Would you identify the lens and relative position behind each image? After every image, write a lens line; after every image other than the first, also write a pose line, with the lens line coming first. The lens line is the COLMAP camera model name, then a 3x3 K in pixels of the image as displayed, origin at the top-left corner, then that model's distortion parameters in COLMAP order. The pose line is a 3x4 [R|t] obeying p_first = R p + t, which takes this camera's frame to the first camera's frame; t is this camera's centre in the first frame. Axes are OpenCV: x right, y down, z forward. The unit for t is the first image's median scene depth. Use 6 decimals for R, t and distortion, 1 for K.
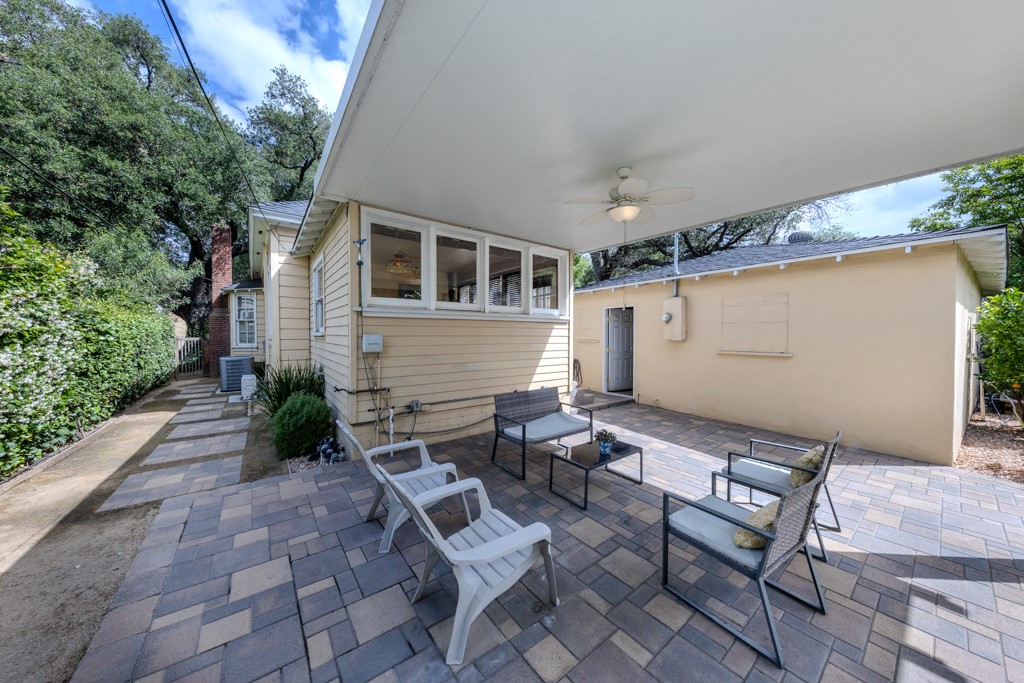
lens RADIAL K [[326.6, 0, 512.4], [0, 326.6, 340.1], [0, 0, 1]] dist [0.002205, 0.000207]
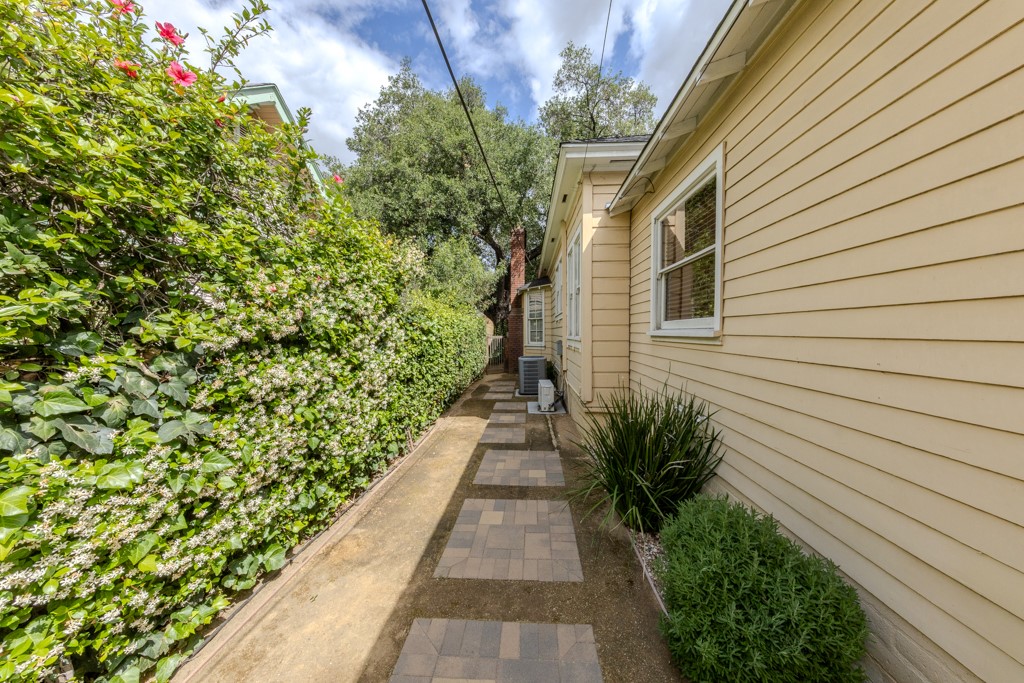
lens RADIAL K [[326.6, 0, 512.4], [0, 326.6, 340.1], [0, 0, 1]] dist [0.002205, 0.000207]
pose [[0.749291, 0.013490, -0.662103, -0.312441], [-0.009147, 0.999908, 0.010021, -0.006899], [0.662177, -0.001453, 0.749346, 0.309318]]
